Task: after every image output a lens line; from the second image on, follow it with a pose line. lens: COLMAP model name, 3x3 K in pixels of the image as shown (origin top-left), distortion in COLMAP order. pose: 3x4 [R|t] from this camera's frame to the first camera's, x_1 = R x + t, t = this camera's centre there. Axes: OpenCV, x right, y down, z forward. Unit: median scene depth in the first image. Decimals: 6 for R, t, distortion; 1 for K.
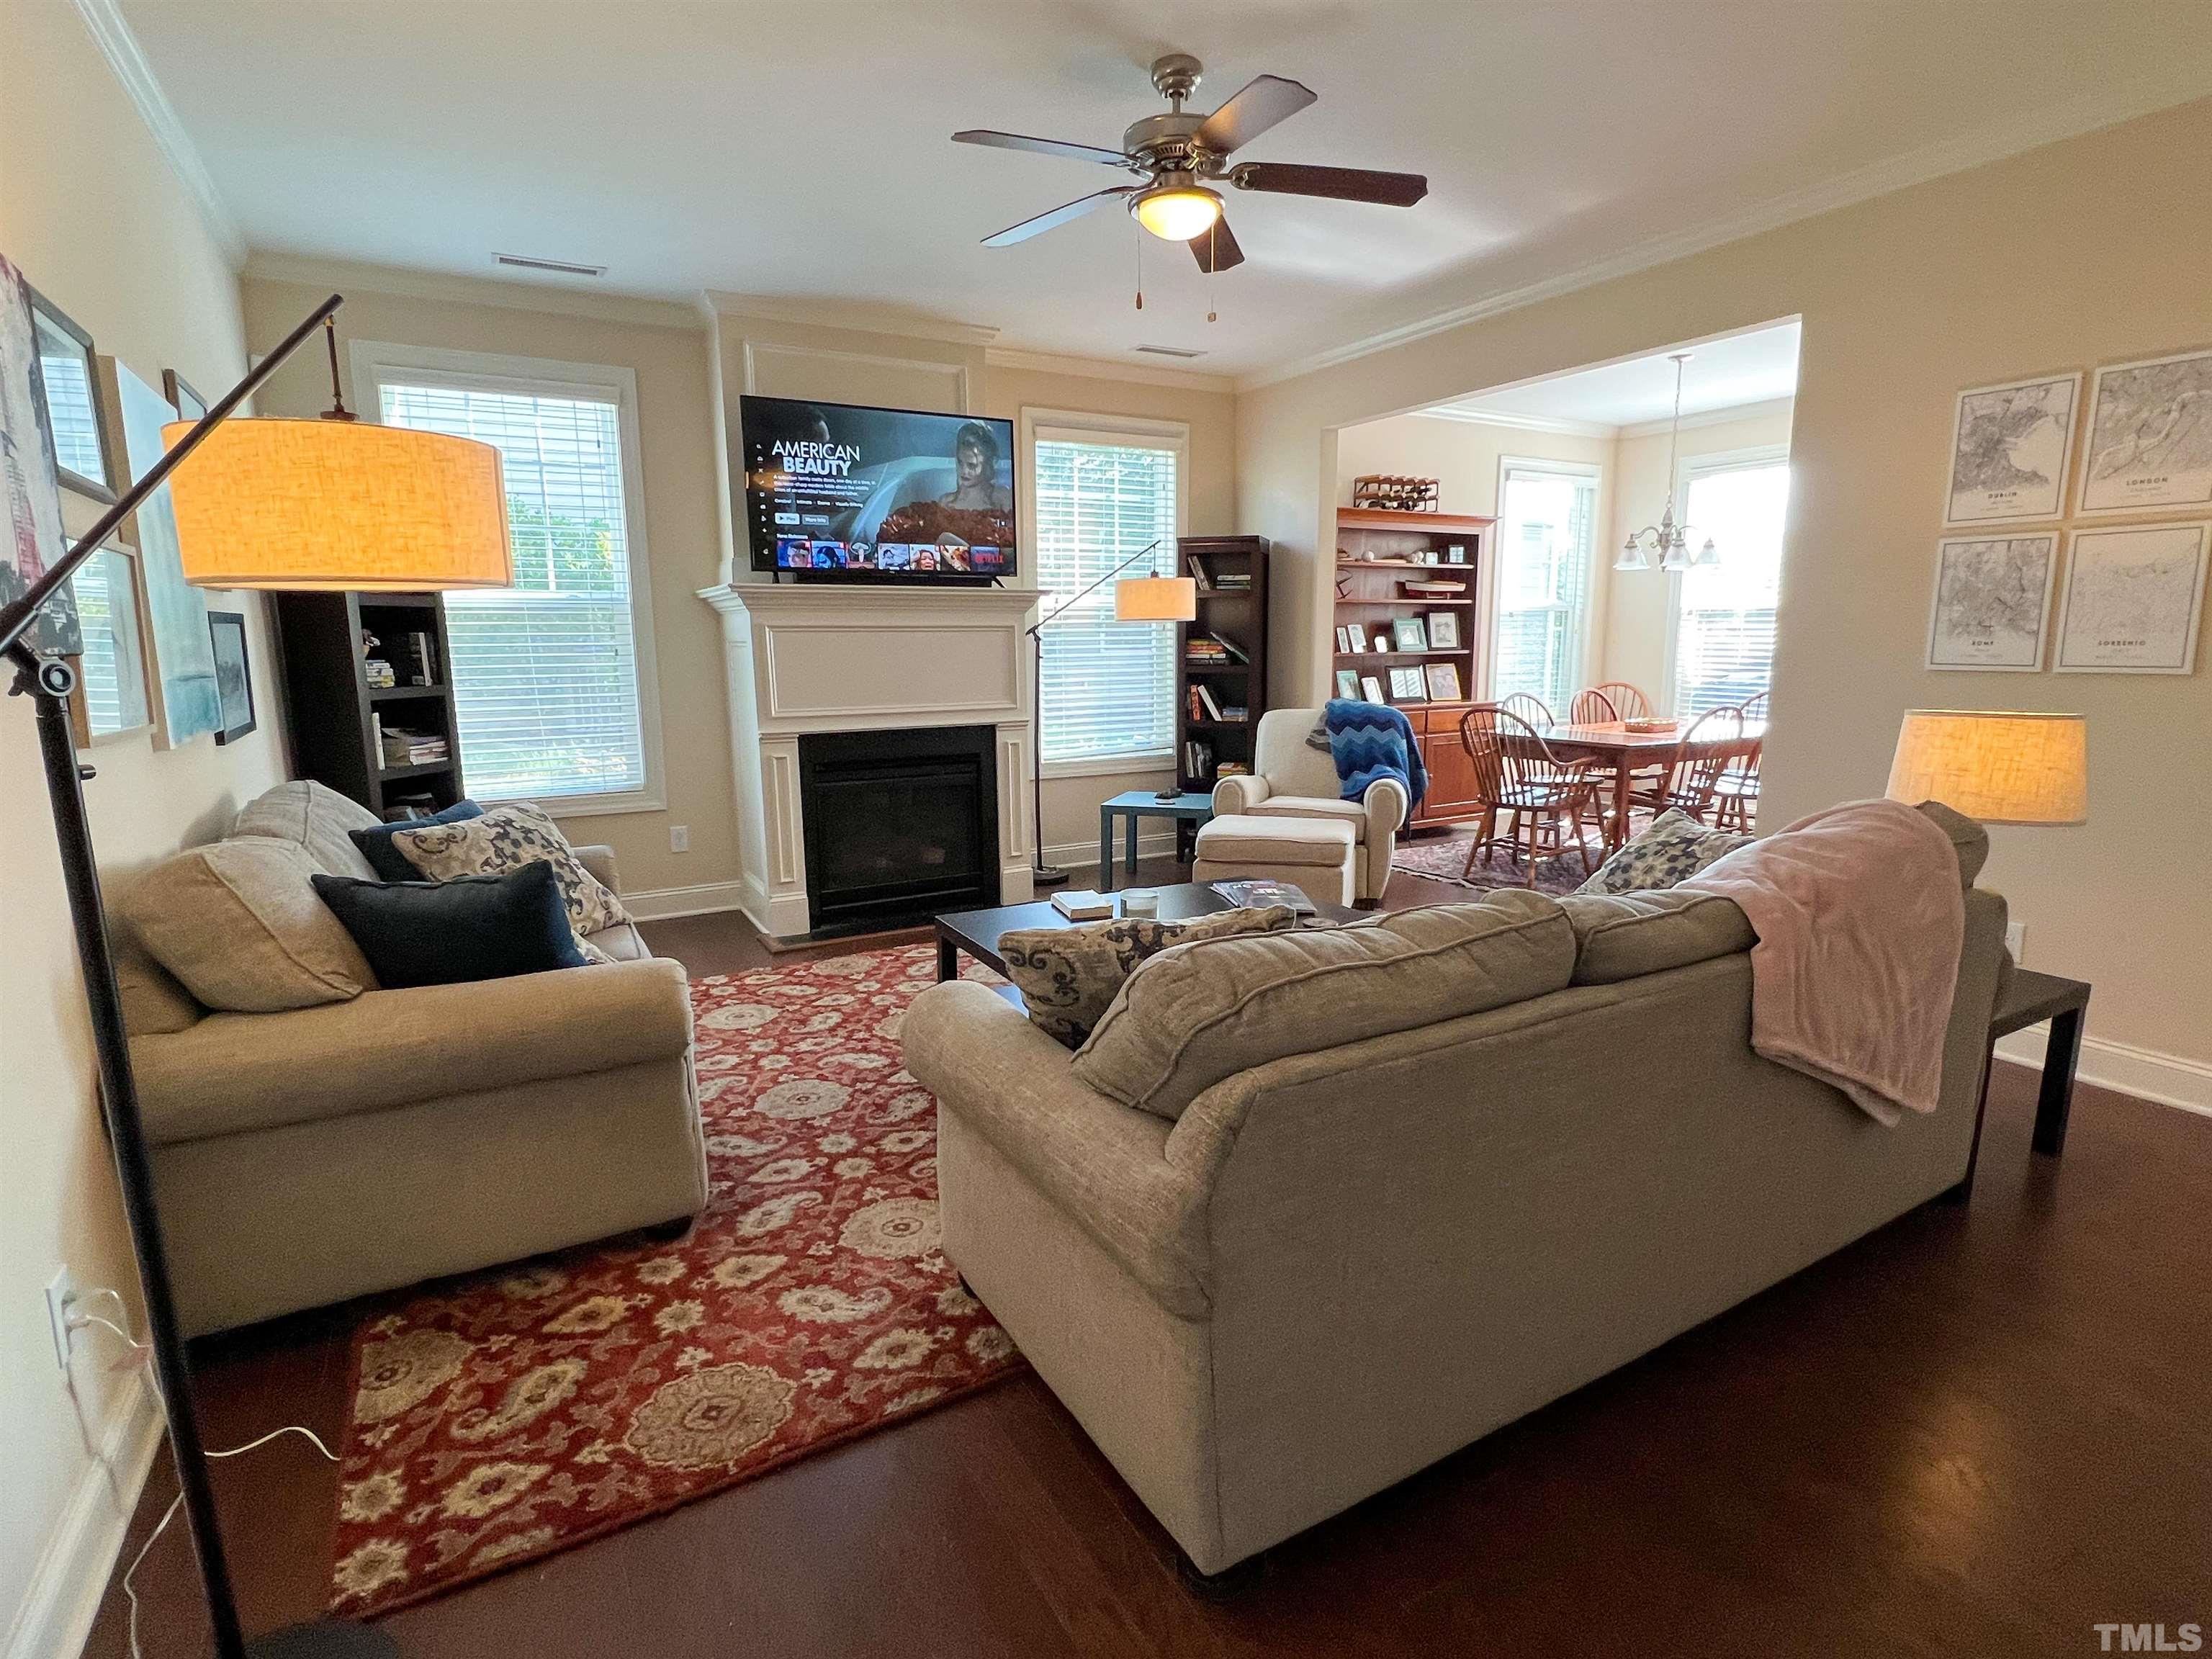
lens RADIAL K [[1101.2, 0, 1096.0], [0, 1101.2, 836.0], [0, 0, 1]] dist [0.005130, 0.000109]
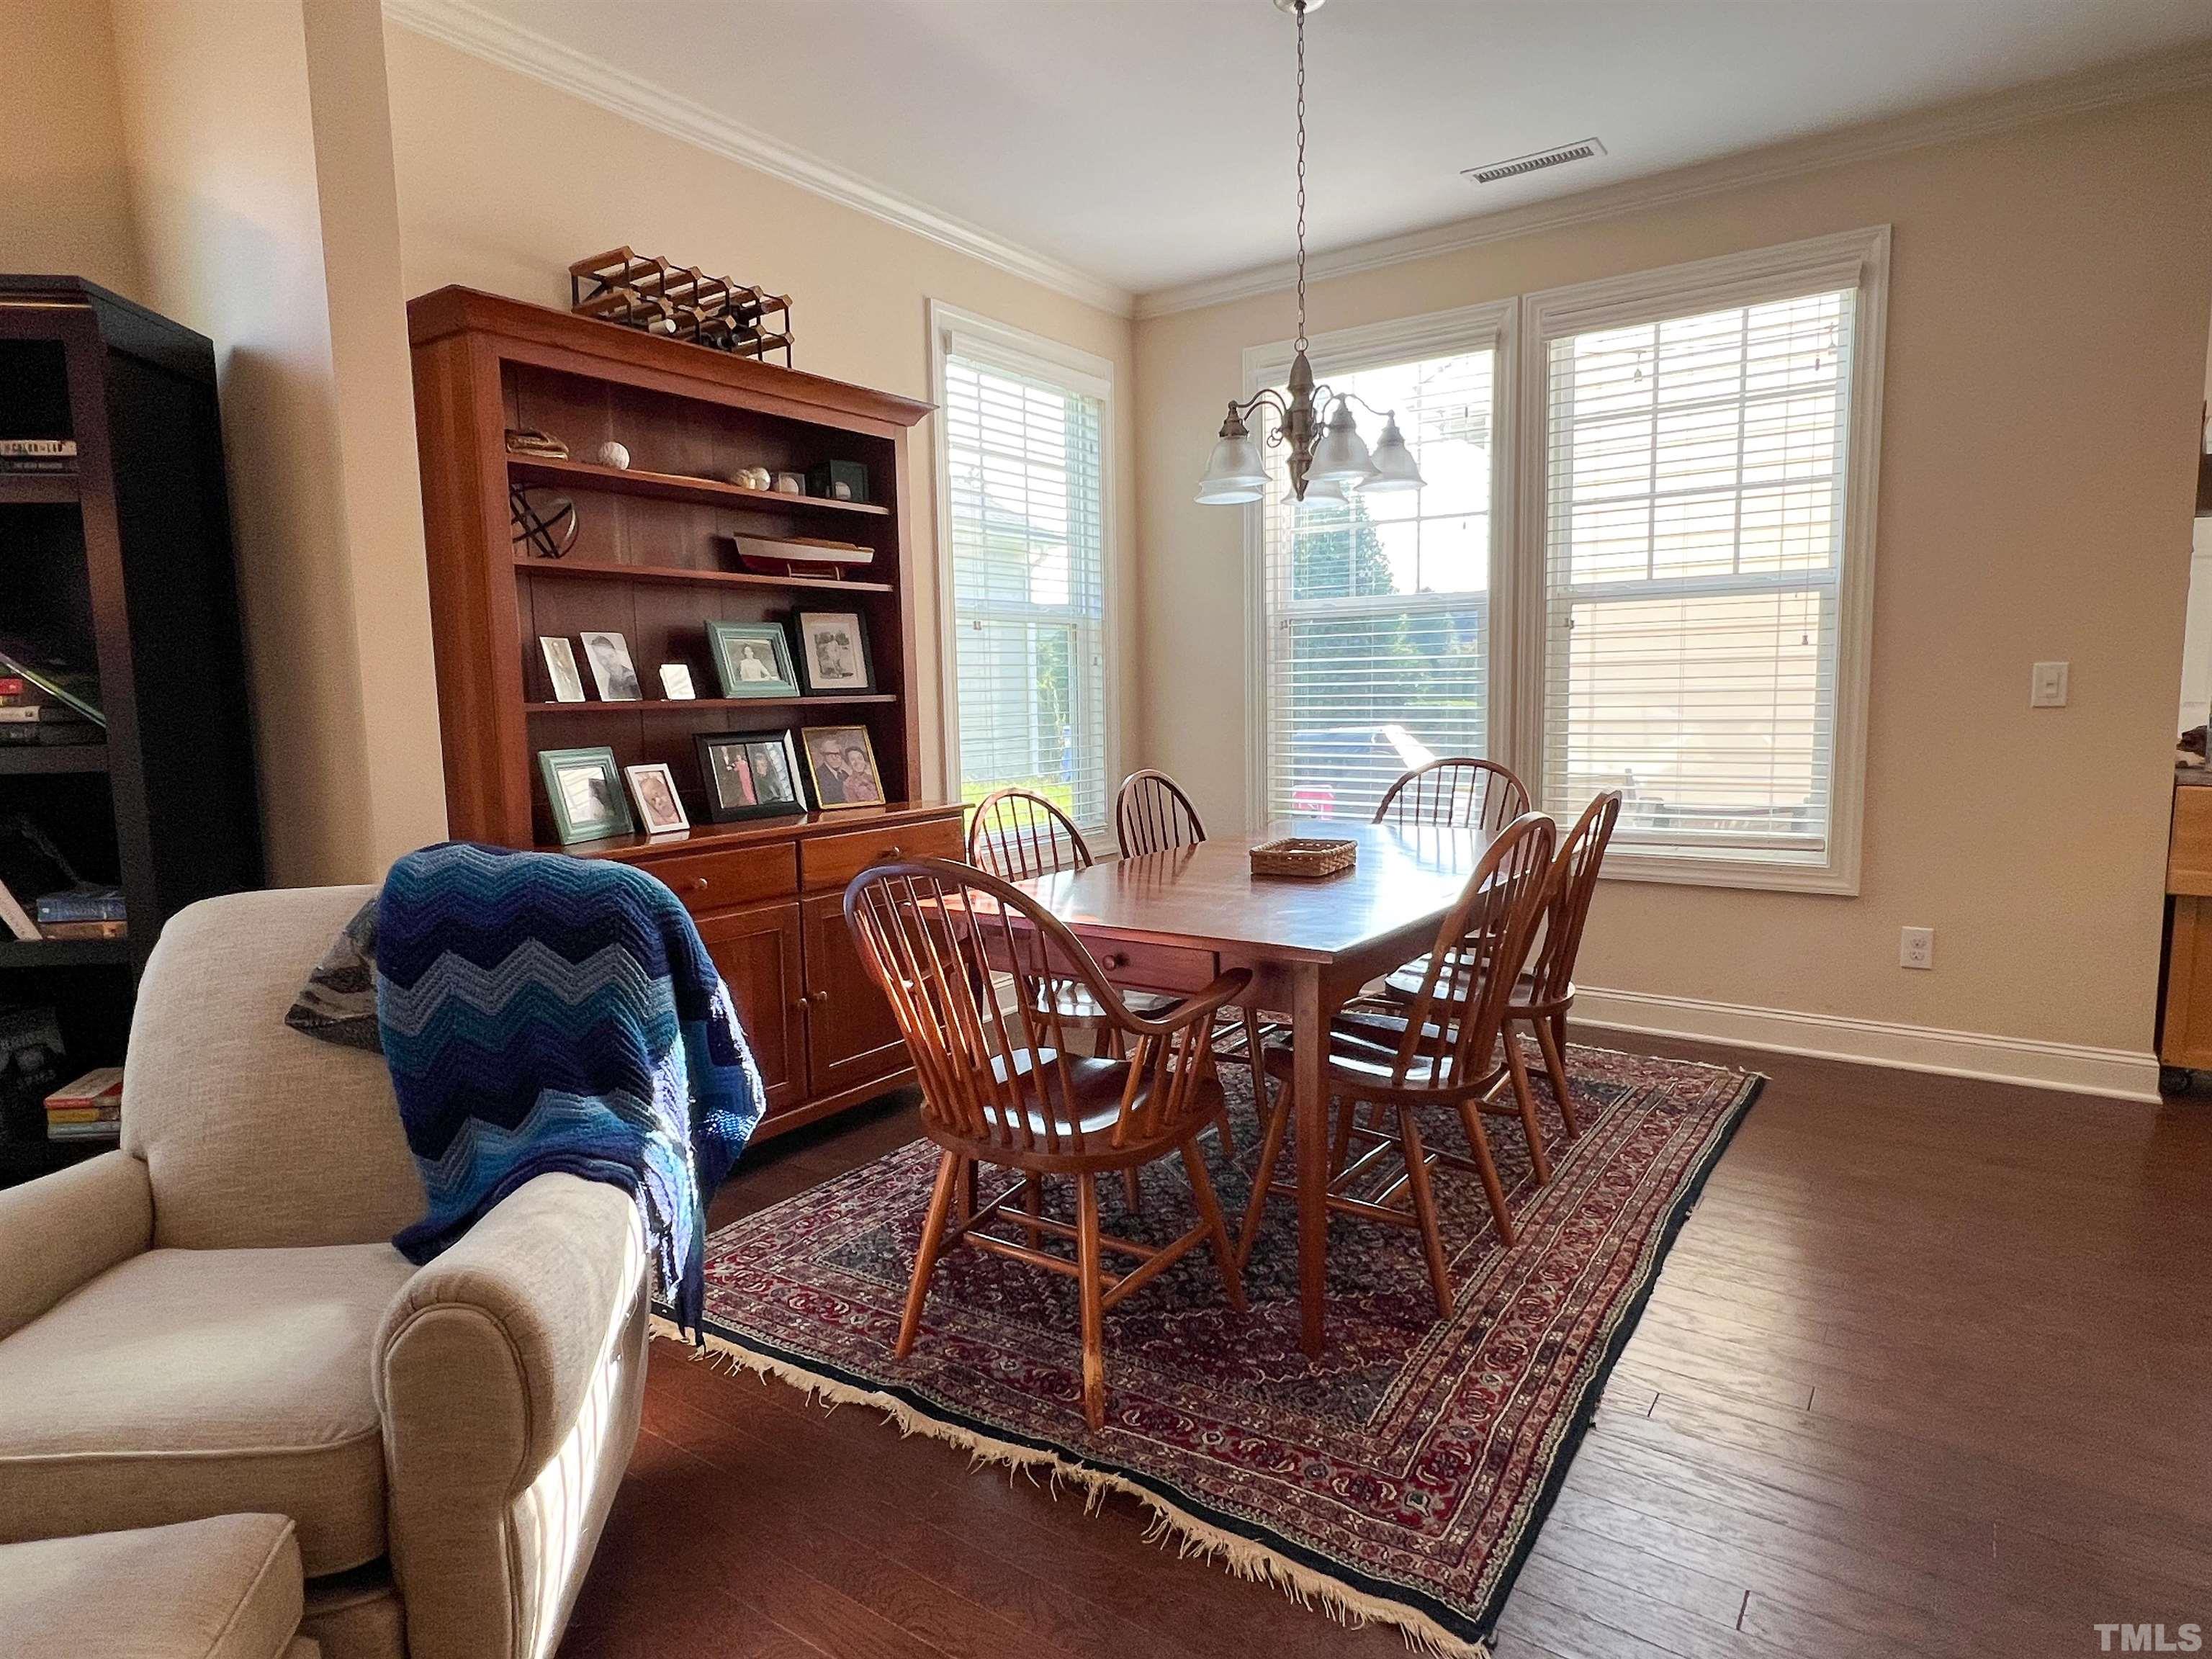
lens RADIAL K [[1240.2, 0, 1106.0], [0, 1240.2, 832.5], [0, 0, 1]] dist [0.000173, -0.000477]
pose [[0.901388, -0.056185, 0.429352, 0.199169], [0.087479, 0.994729, -0.053486, -0.079492], [-0.424084, 0.085771, 0.901552, 0.520340]]
